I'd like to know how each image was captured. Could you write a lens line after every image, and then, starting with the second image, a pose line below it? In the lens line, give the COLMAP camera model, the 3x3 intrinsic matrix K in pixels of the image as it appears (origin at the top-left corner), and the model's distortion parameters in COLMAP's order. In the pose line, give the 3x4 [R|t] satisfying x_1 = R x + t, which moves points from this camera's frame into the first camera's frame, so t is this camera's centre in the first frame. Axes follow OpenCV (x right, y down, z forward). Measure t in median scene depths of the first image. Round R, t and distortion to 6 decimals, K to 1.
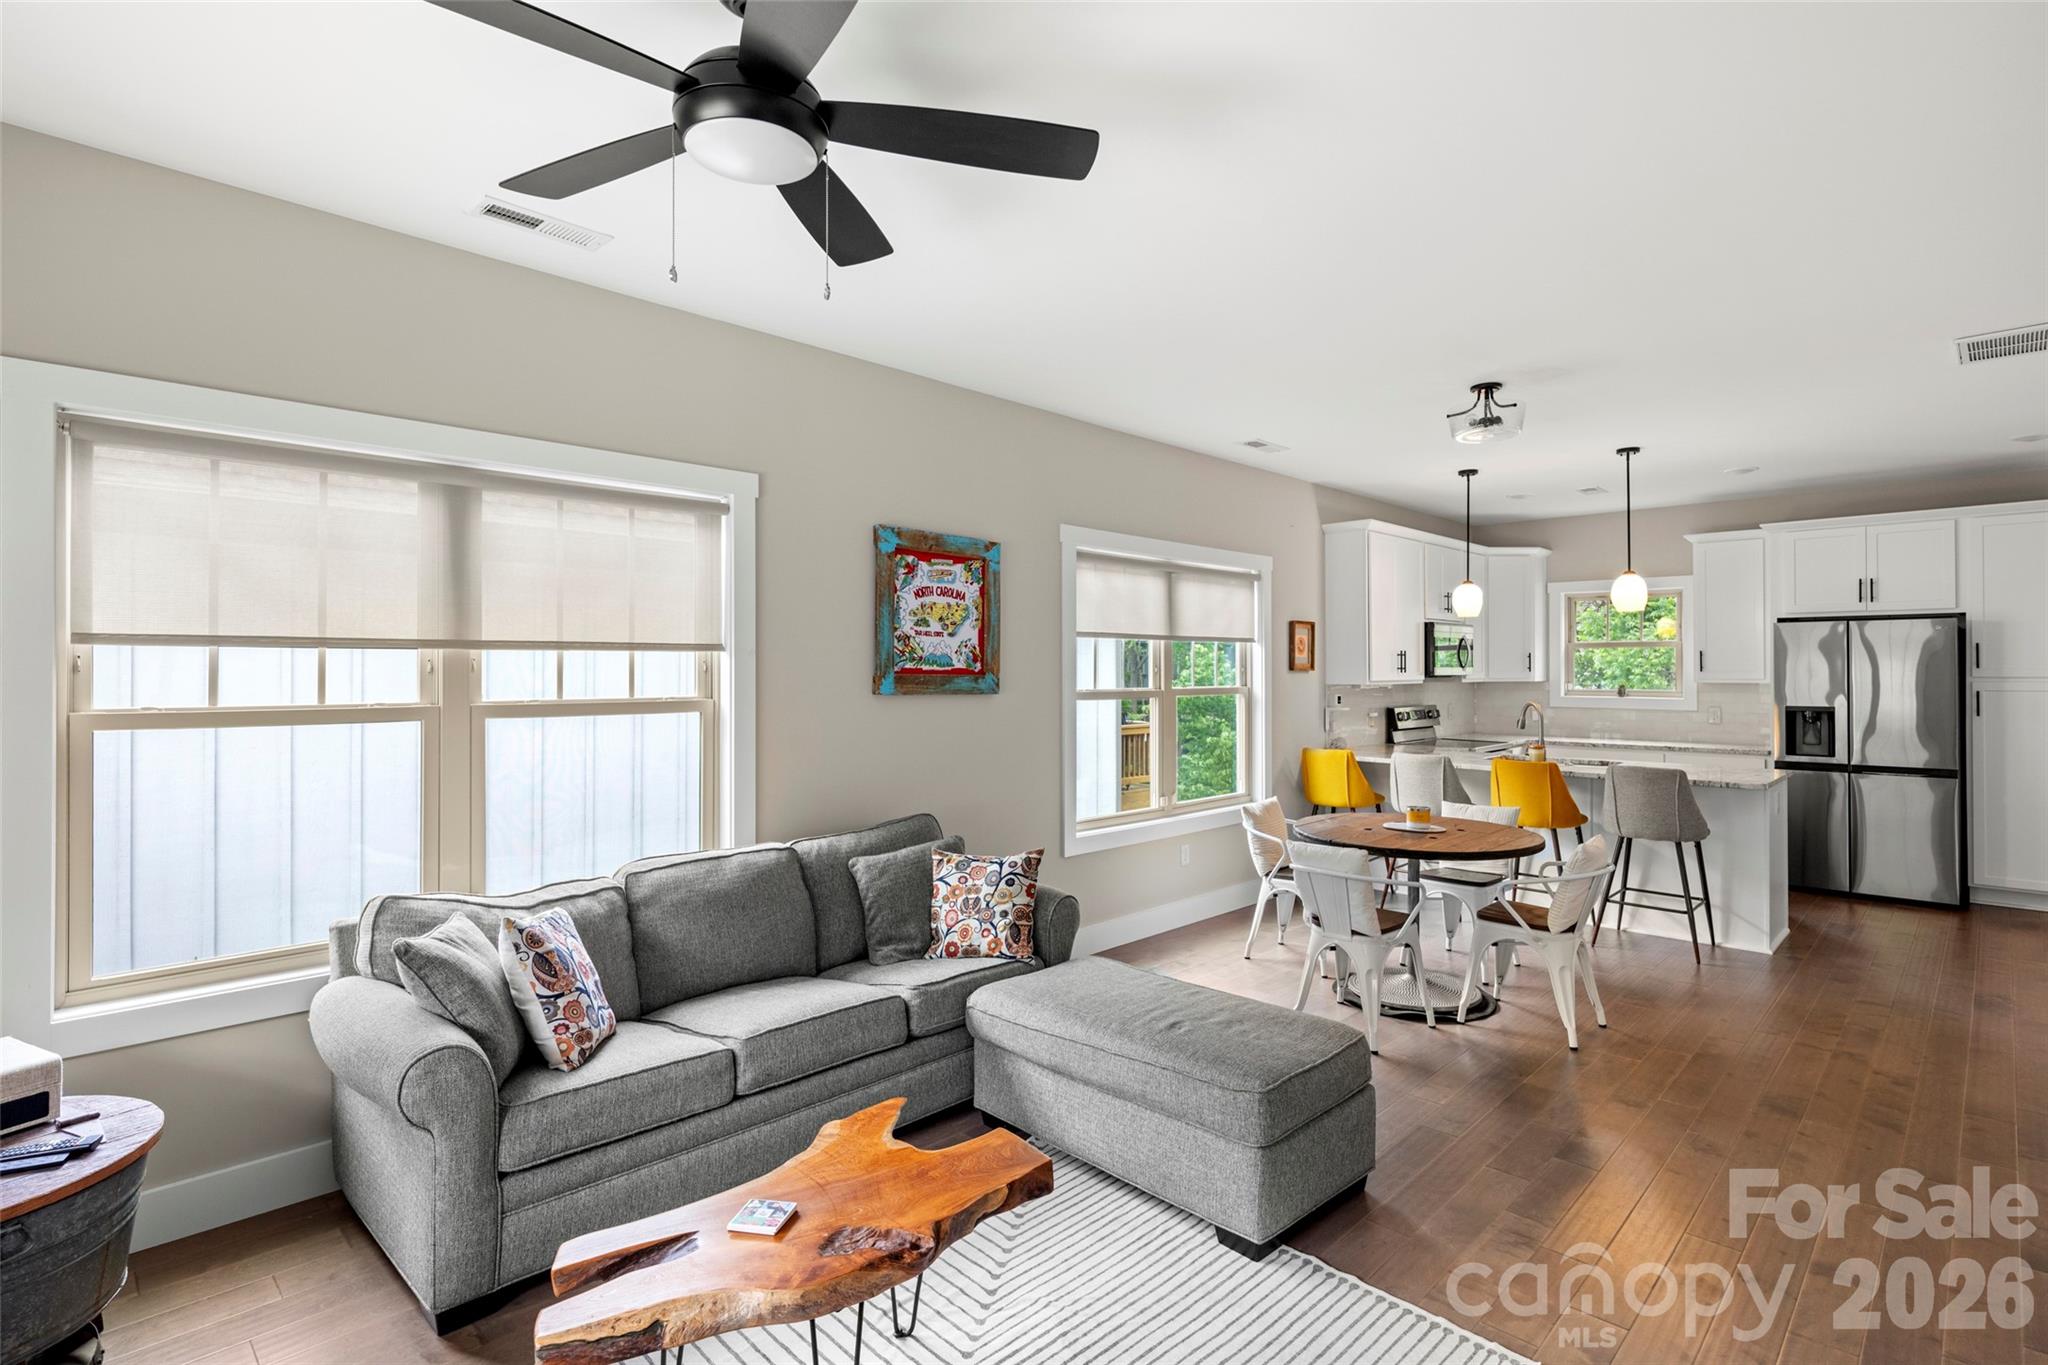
lens RADIAL K [[992.2, 0, 1025.0], [0, 992.2, 675.0], [0, 0, 1]] dist [0.020859, -0.001831]
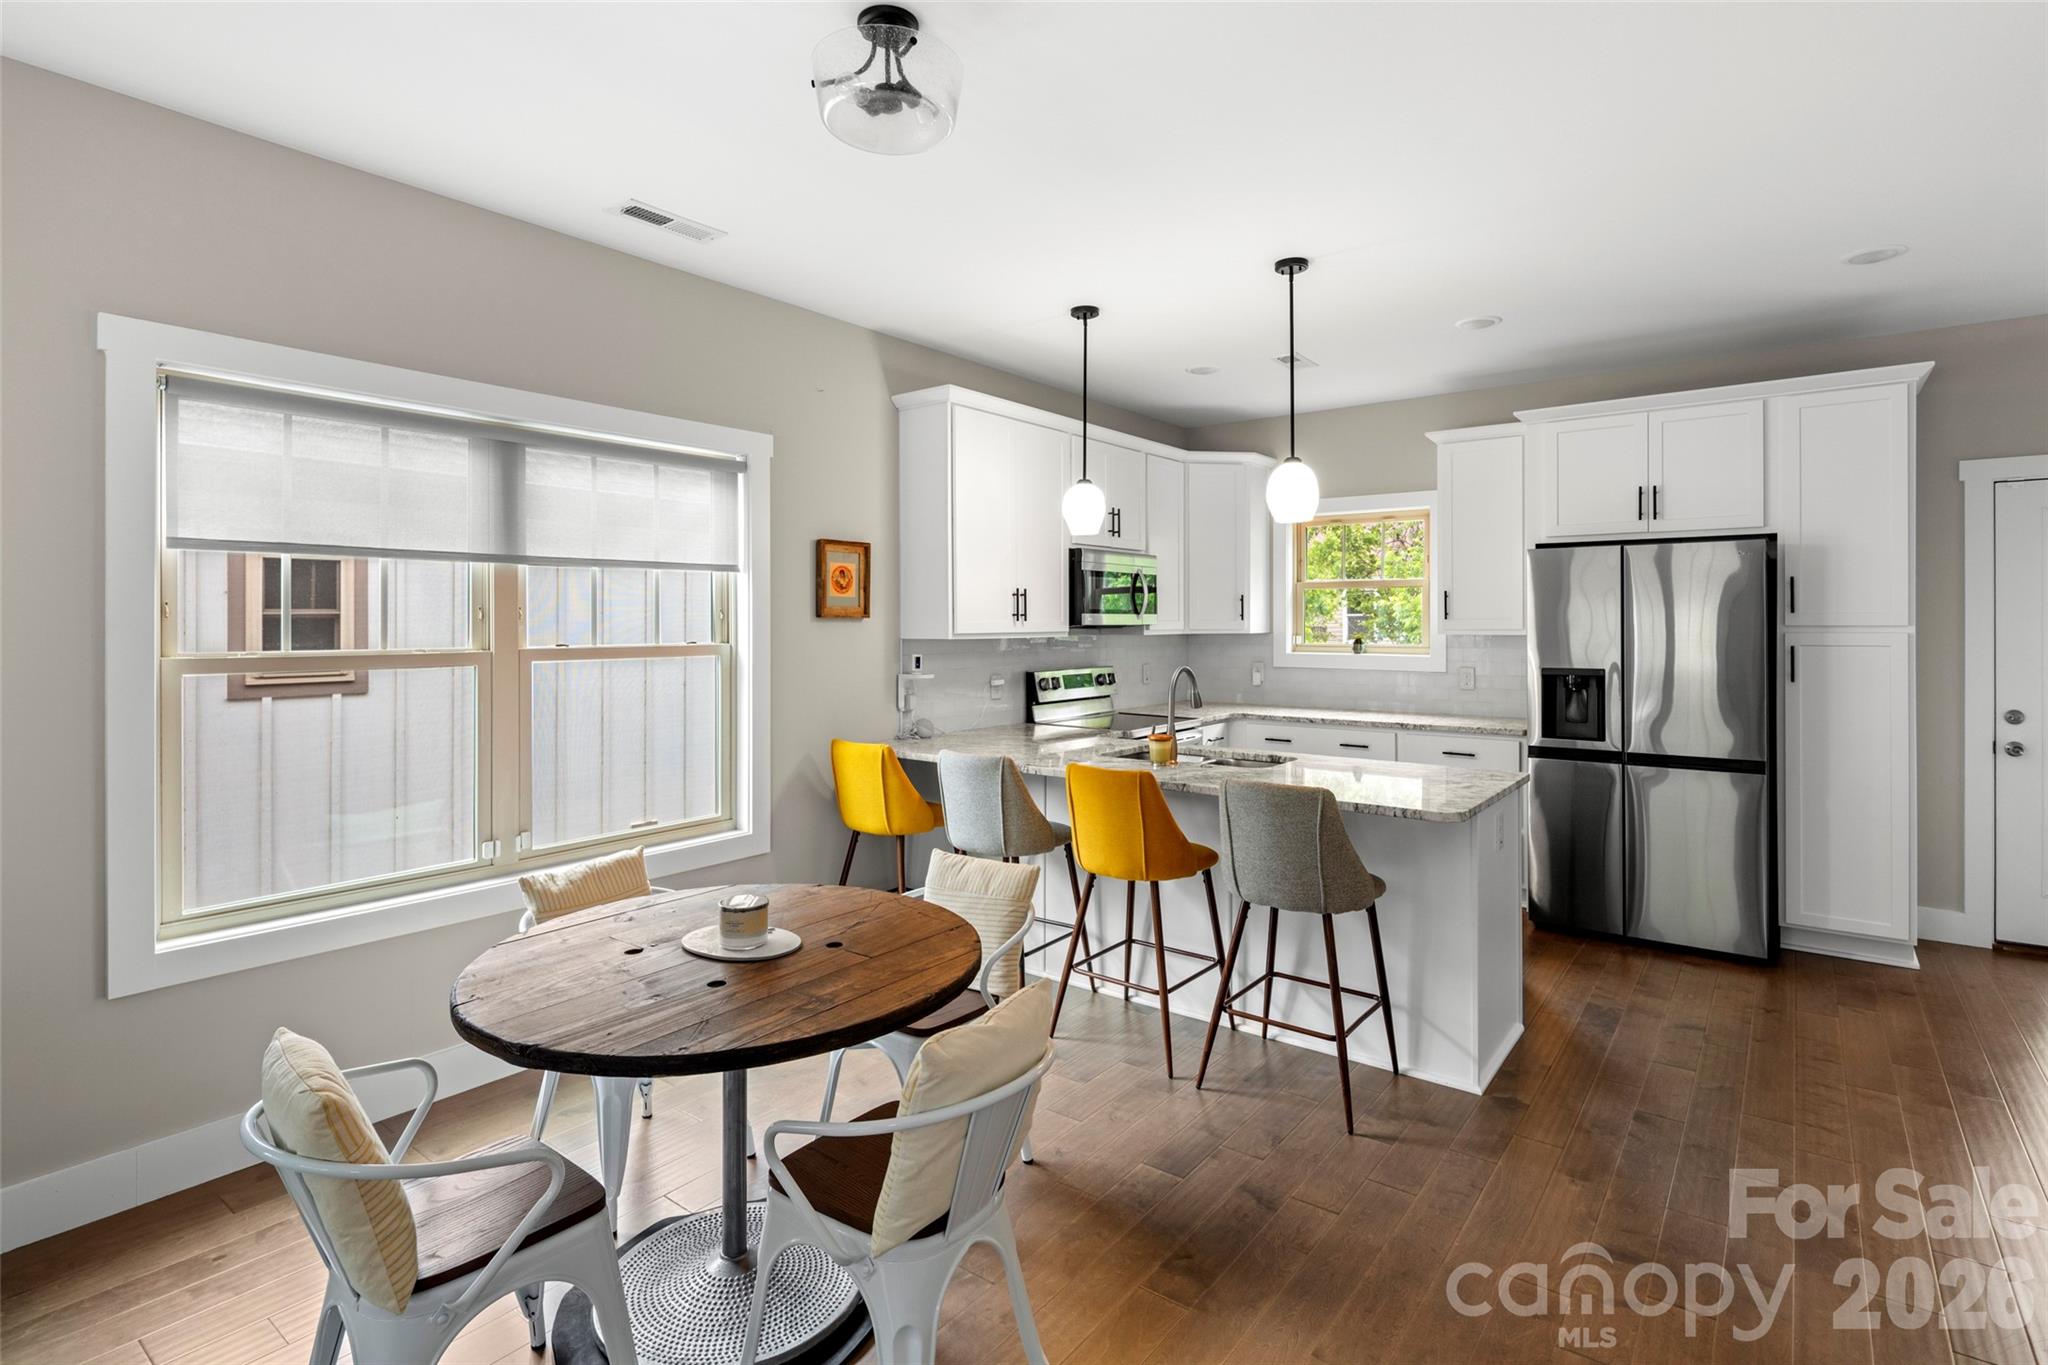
lens RADIAL K [[992.2, 0, 1017.7], [0, 992.2, 631.8], [0, 0, 1]] dist [0.020859, -0.001831]
pose [[0.994617, -0.002146, 0.103598, 0.328210], [0.001524, 0.999980, 0.006081, 0.000910], [-0.103609, -0.005891, 0.994601, 0.353200]]
